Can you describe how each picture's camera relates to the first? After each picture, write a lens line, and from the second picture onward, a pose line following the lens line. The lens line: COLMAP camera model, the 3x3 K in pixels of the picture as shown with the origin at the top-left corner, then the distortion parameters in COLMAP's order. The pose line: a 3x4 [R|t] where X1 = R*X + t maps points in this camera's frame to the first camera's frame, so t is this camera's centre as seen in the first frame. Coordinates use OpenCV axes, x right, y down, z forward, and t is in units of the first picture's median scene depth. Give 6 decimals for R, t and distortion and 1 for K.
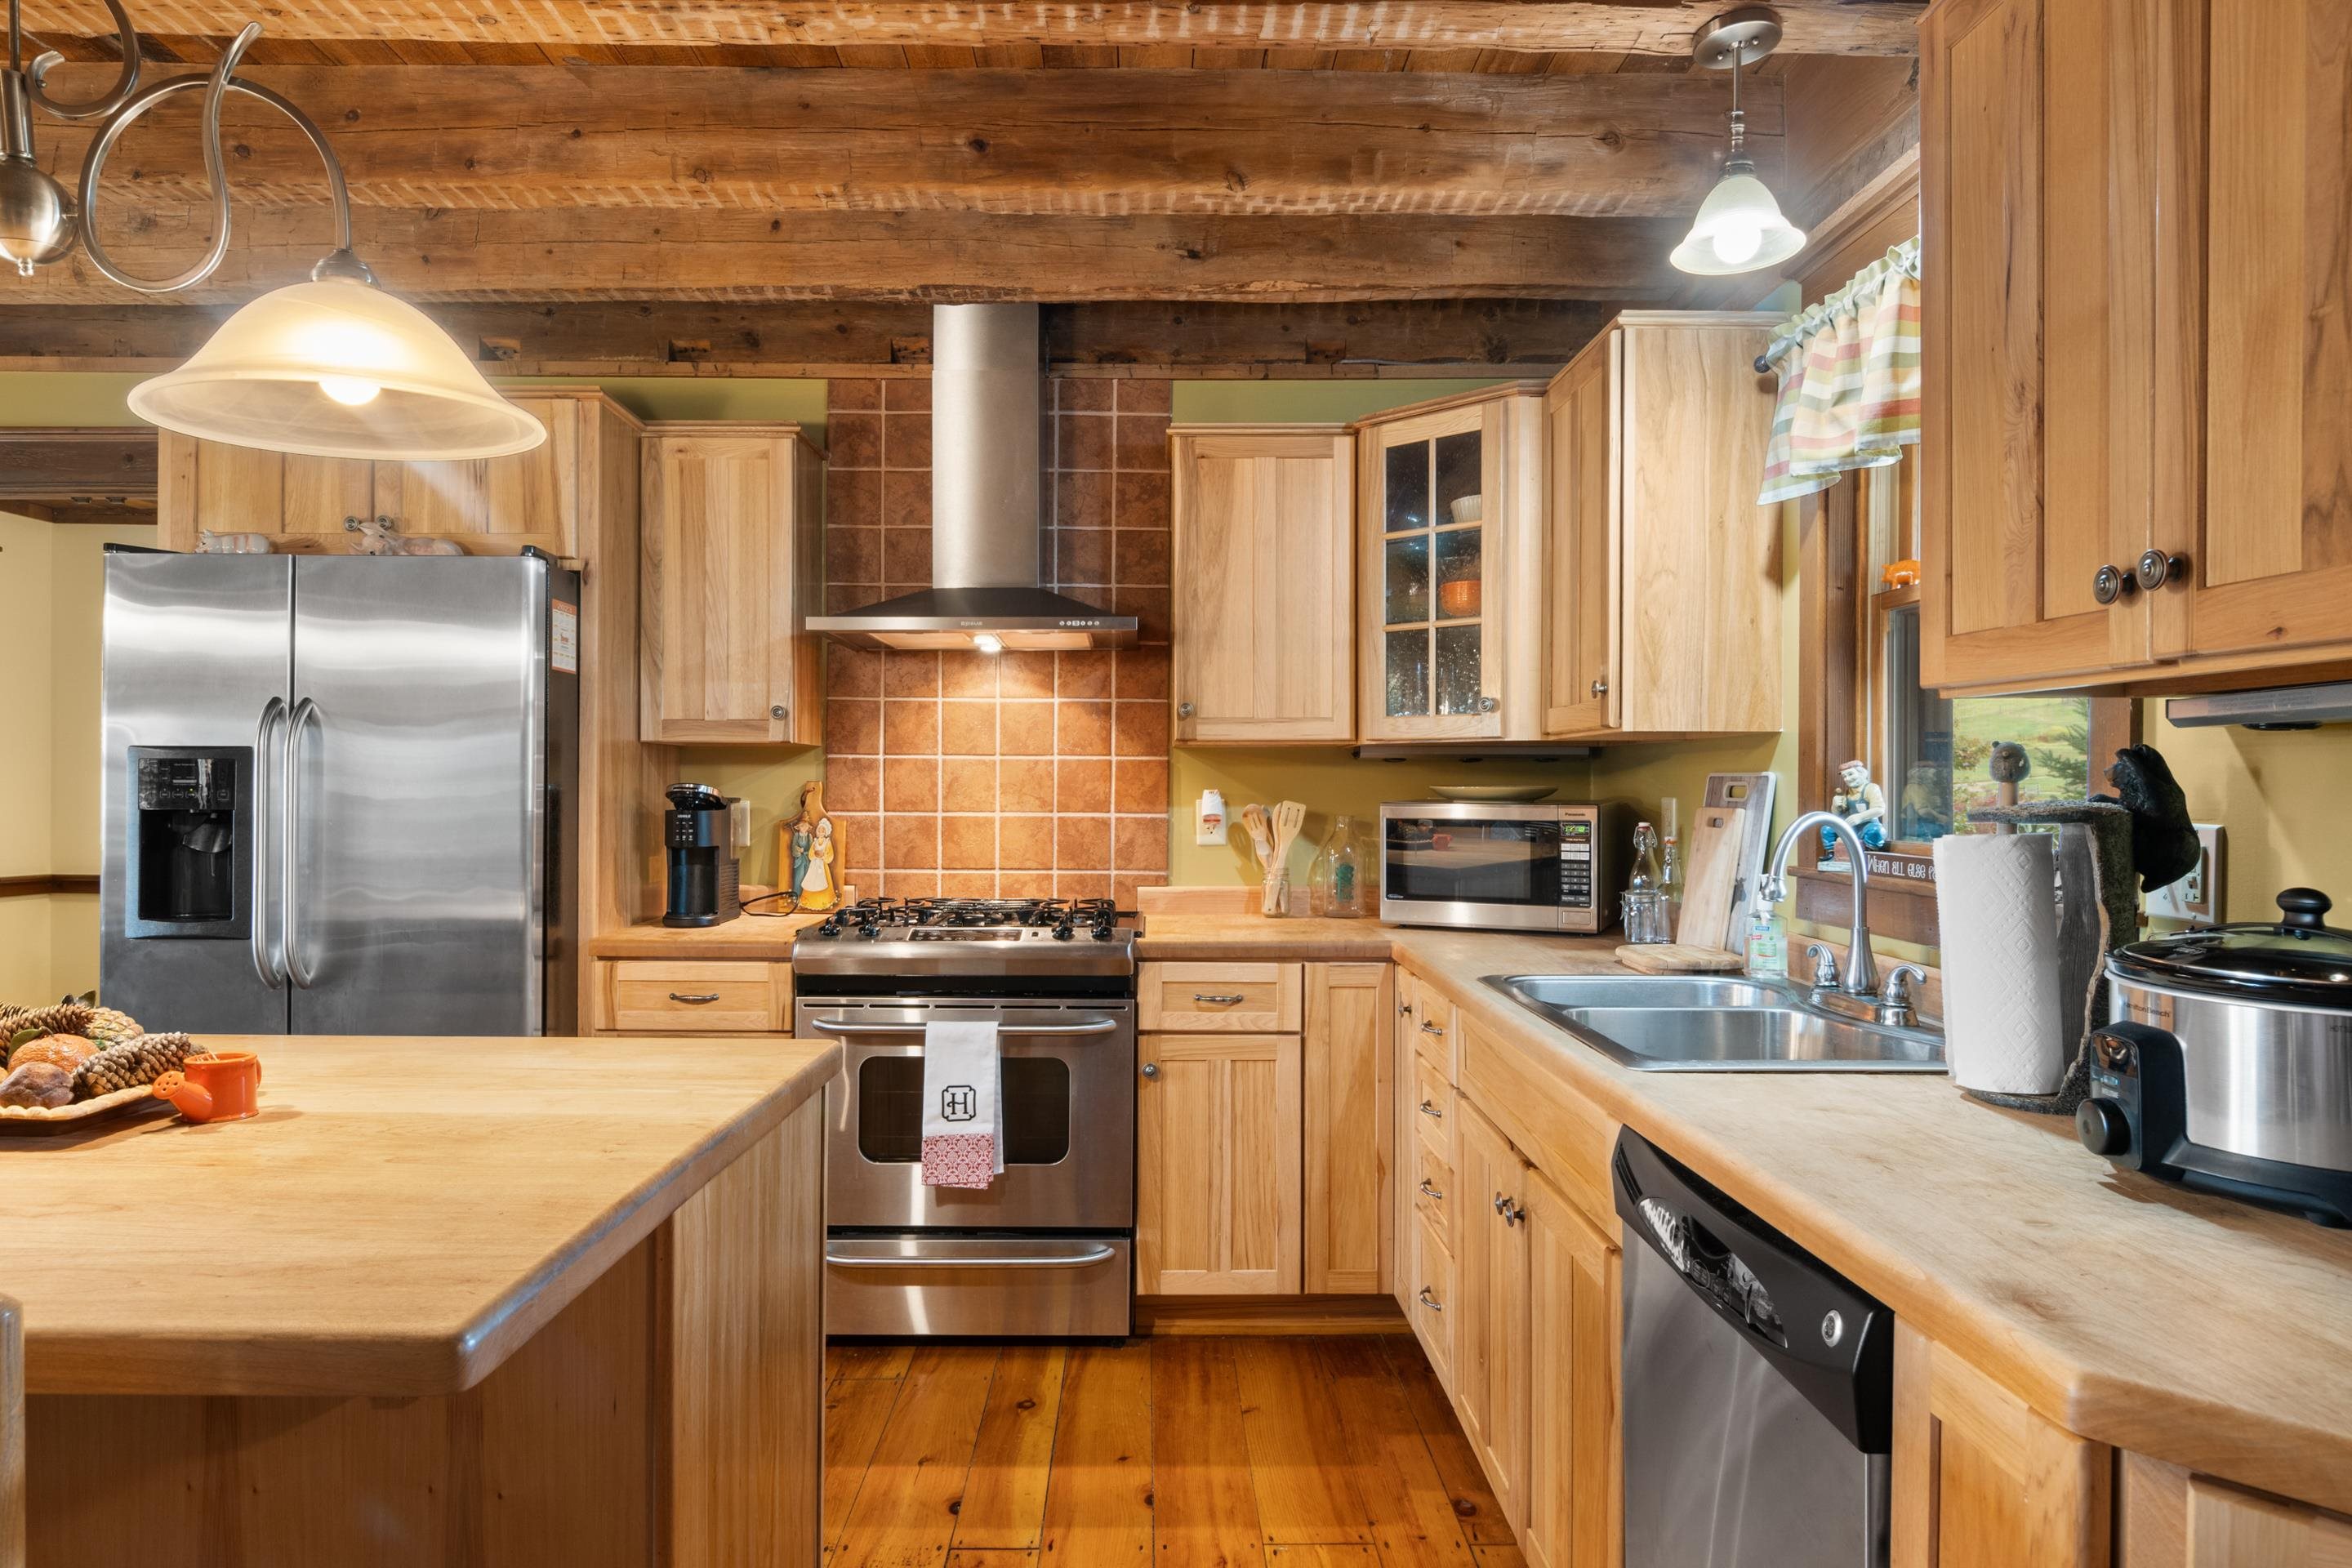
lens RADIAL K [[1404.8, 0, 1140.6], [0, 1404.8, 783.7], [0, 0, 1]] dist [0.015397, -0.013878]
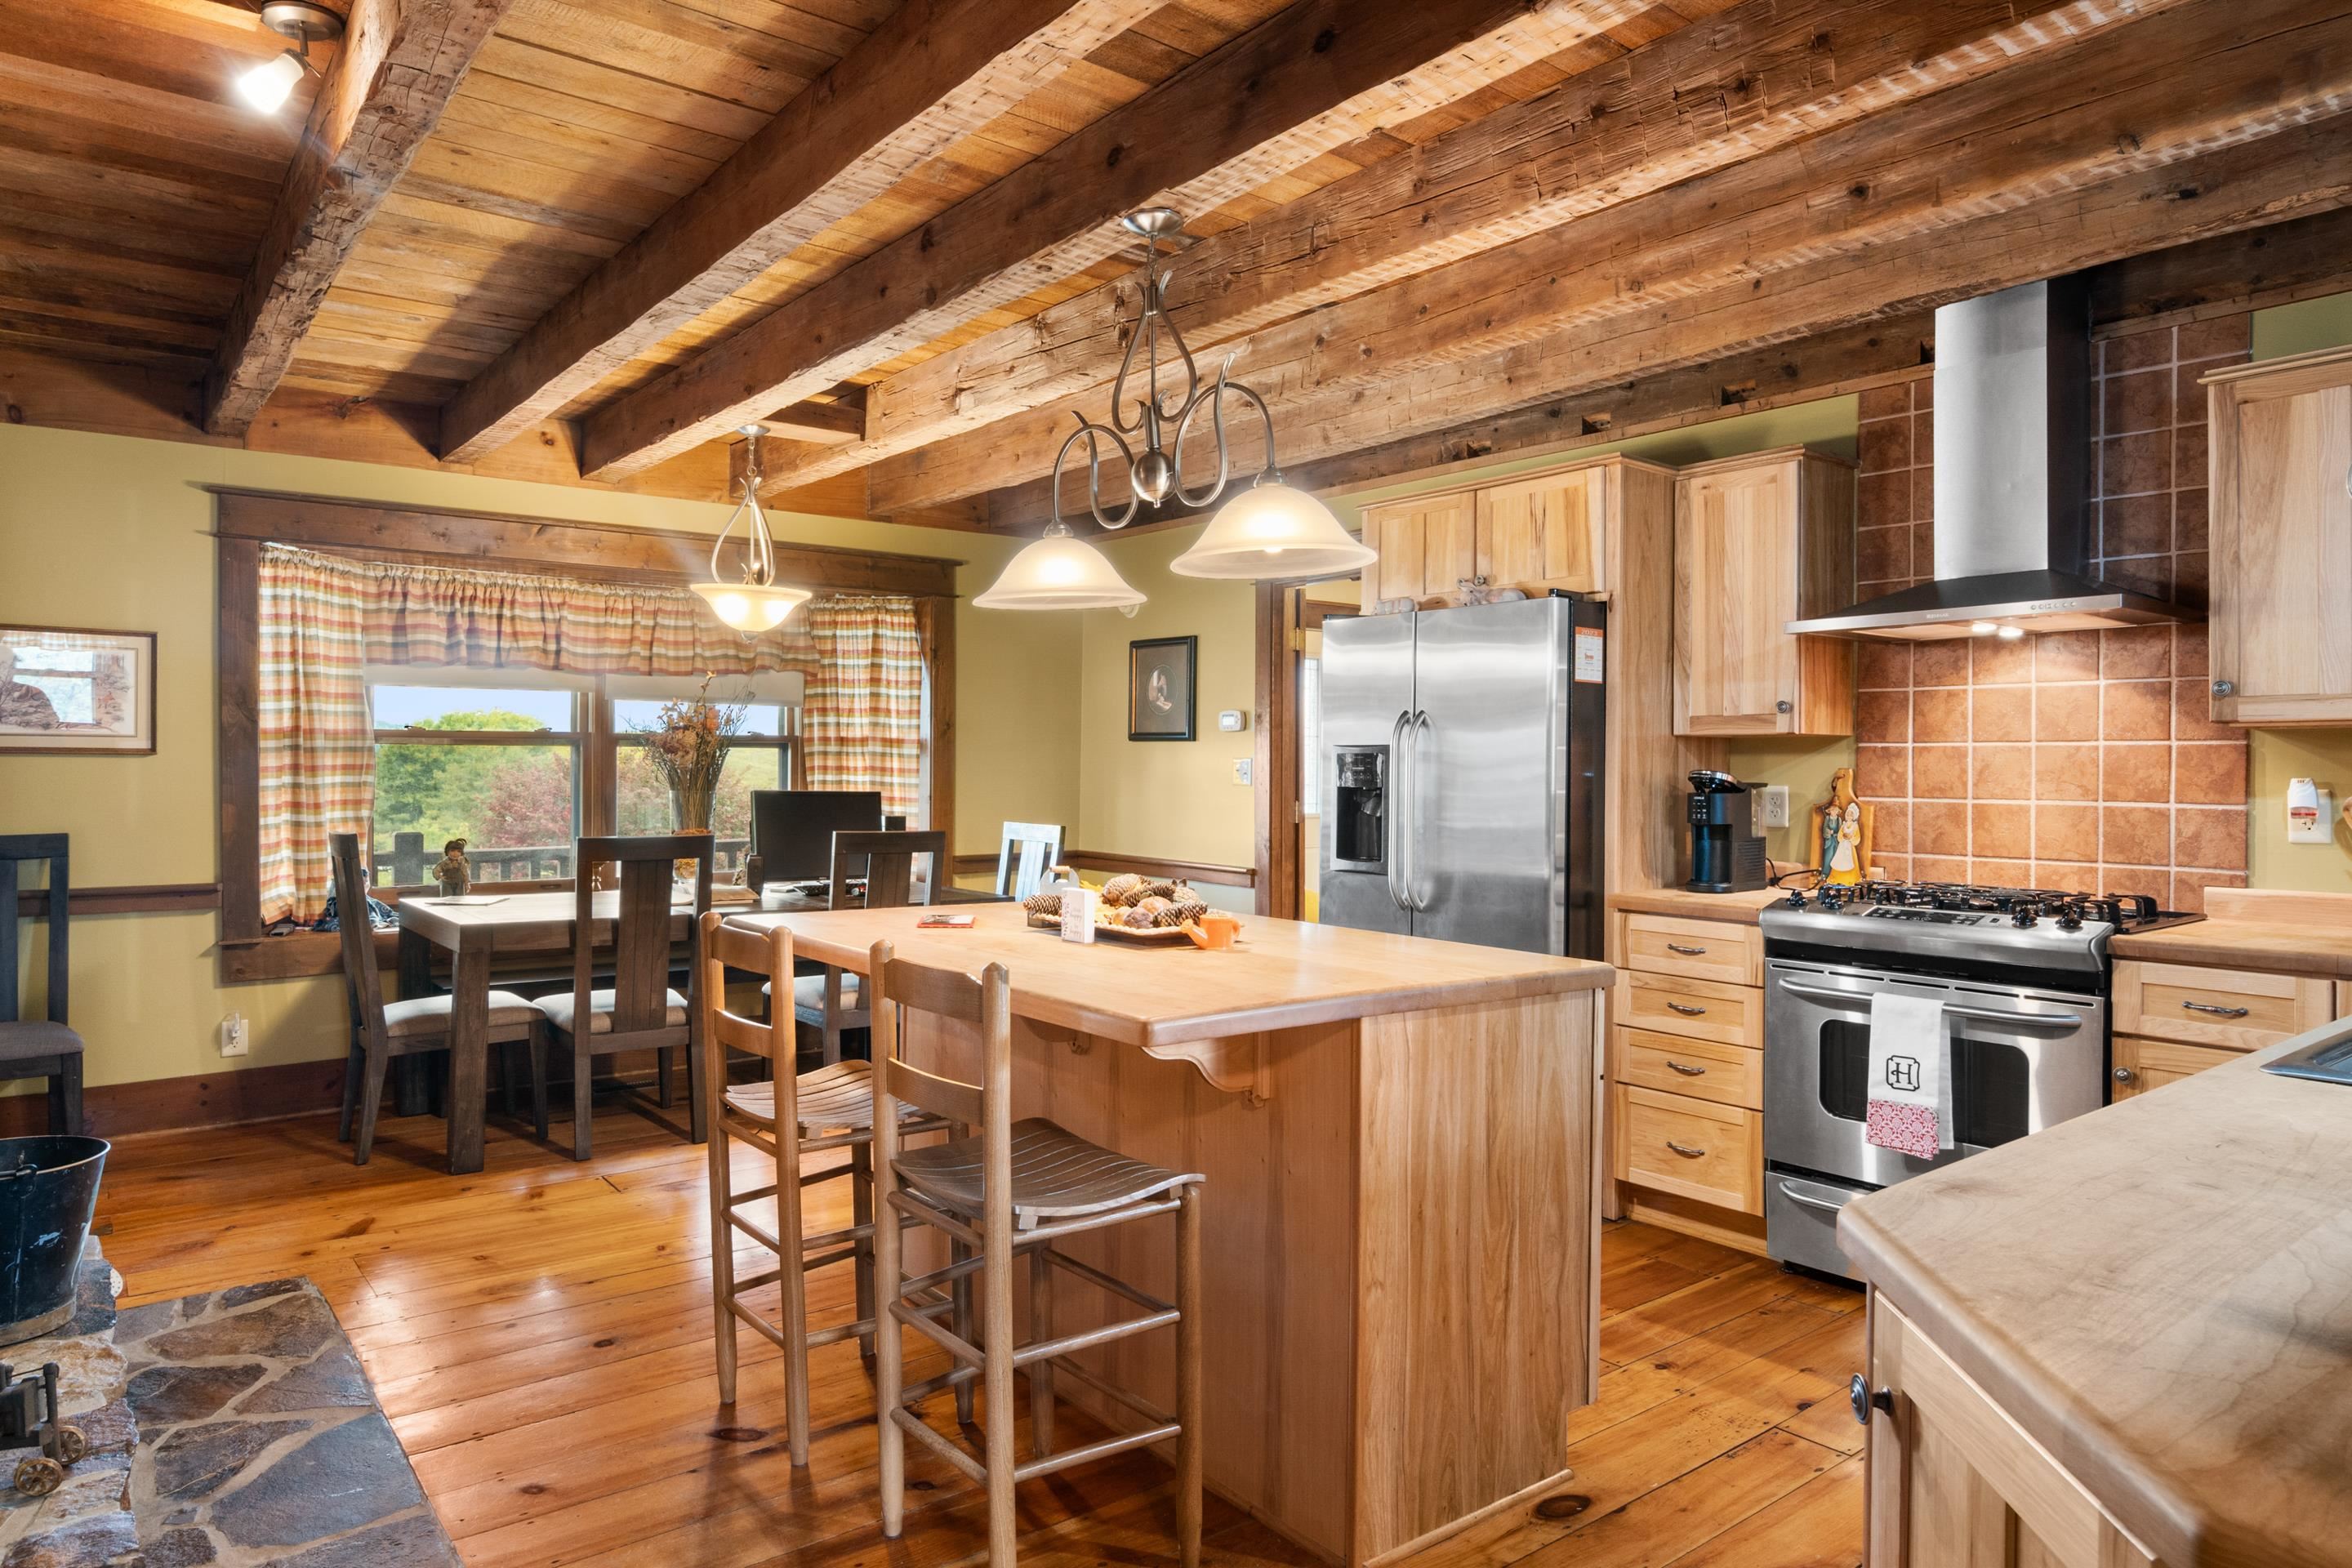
lens RADIAL K [[1444.2, 0, 1176.7], [0, 1444.2, 749.1], [0, 0, 1]] dist [0.001750, -0.001687]
pose [[0.619568, -0.010757, -0.784870, 0.338488], [-0.002325, 0.999877, -0.015538, 0.001869], [0.784940, 0.011451, 0.619466, -0.089754]]
